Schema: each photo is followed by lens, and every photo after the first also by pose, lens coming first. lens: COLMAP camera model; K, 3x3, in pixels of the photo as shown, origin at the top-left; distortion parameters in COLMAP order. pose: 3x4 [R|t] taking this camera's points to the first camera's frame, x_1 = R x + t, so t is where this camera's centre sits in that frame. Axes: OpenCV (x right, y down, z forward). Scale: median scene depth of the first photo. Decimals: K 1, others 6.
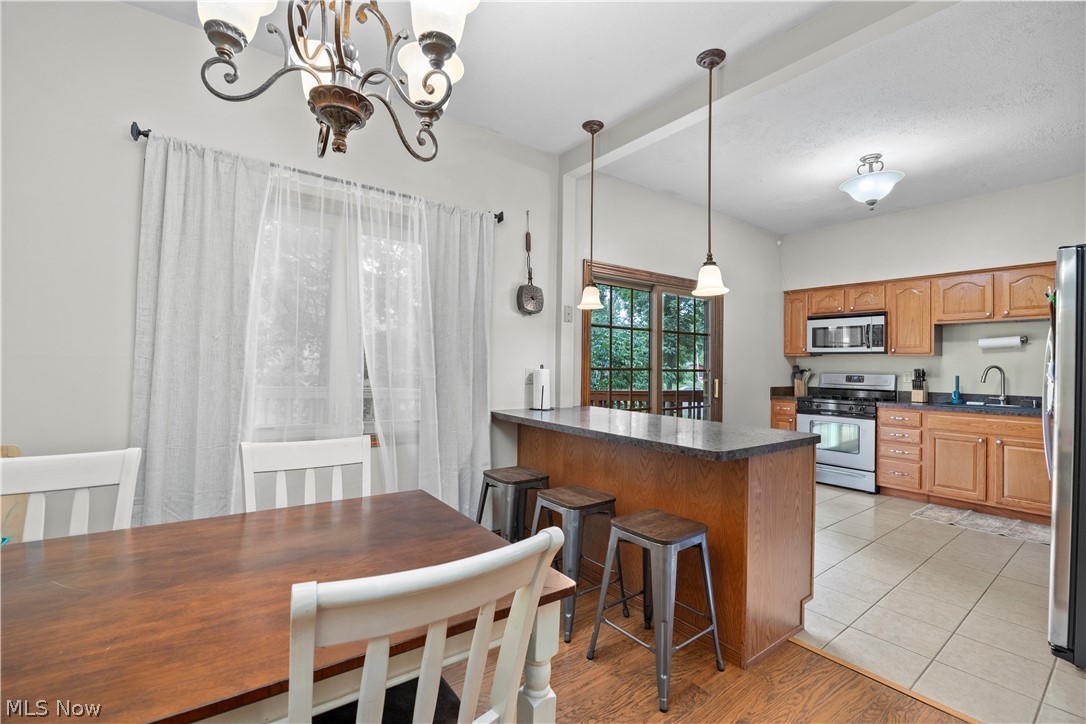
lens RADIAL K [[469.5, 0, 543.0], [0, 469.5, 362.0], [0, 0, 1]] dist [-0.014367, -0.000441]
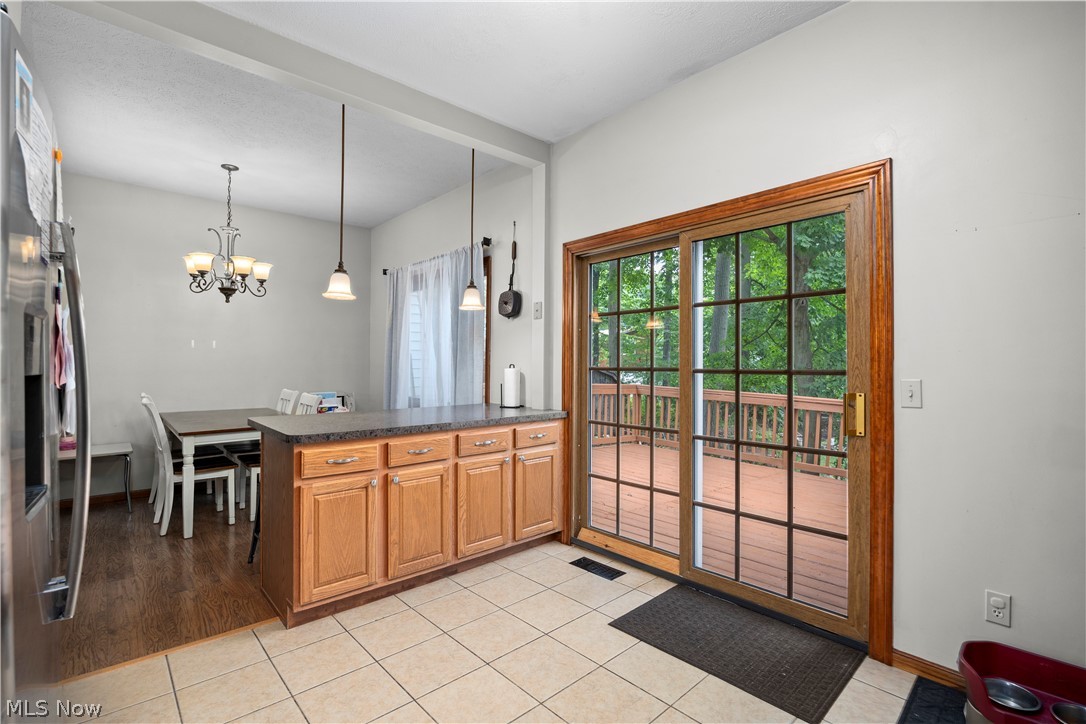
lens RADIAL K [[492.5, 0, 543.0], [0, 492.5, 362.0], [0, 0, 1]] dist [-0.016025, -0.000229]
pose [[0.095801, -0.020533, -0.995189, 0.920720], [0.005282, 0.999784, -0.020119, 0.019644], [0.995386, -0.003329, 0.095889, 0.806703]]
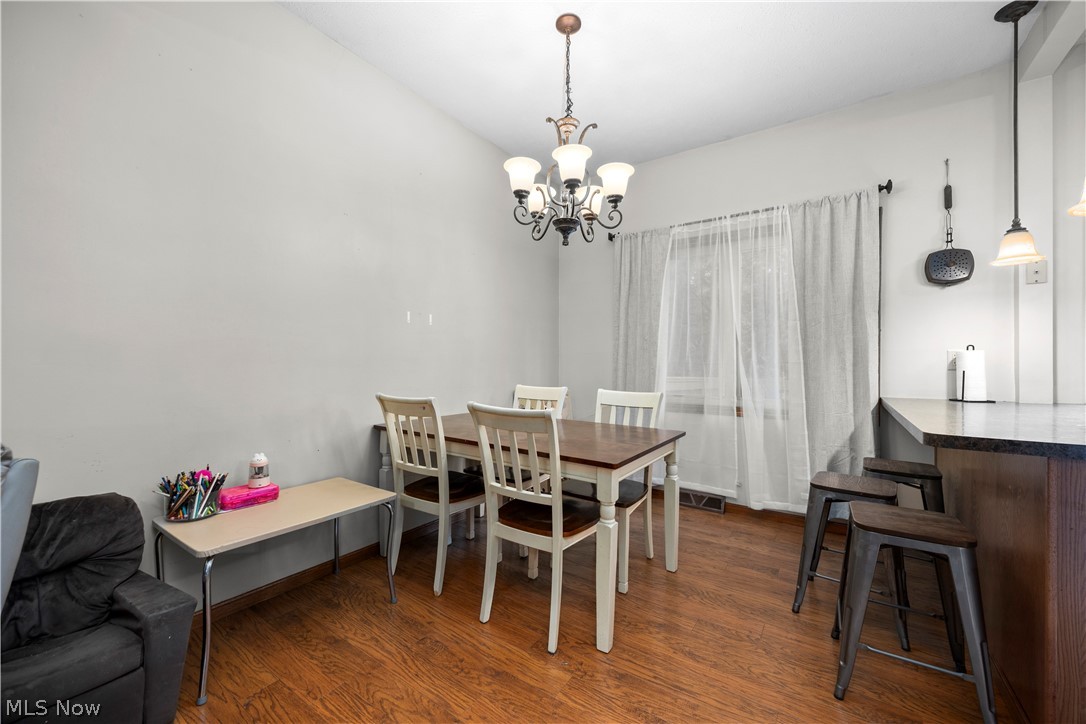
lens RADIAL K [[428.3, 0, 543.0], [0, 428.3, 362.0], [0, 0, 1]] dist [0.006029, 0.000075]
pose [[0.322590, -0.022925, -0.946261, 0.377662], [0.011129, 0.999729, -0.020427, 0.034630], [0.946473, -0.003941, 0.322758, 0.069472]]
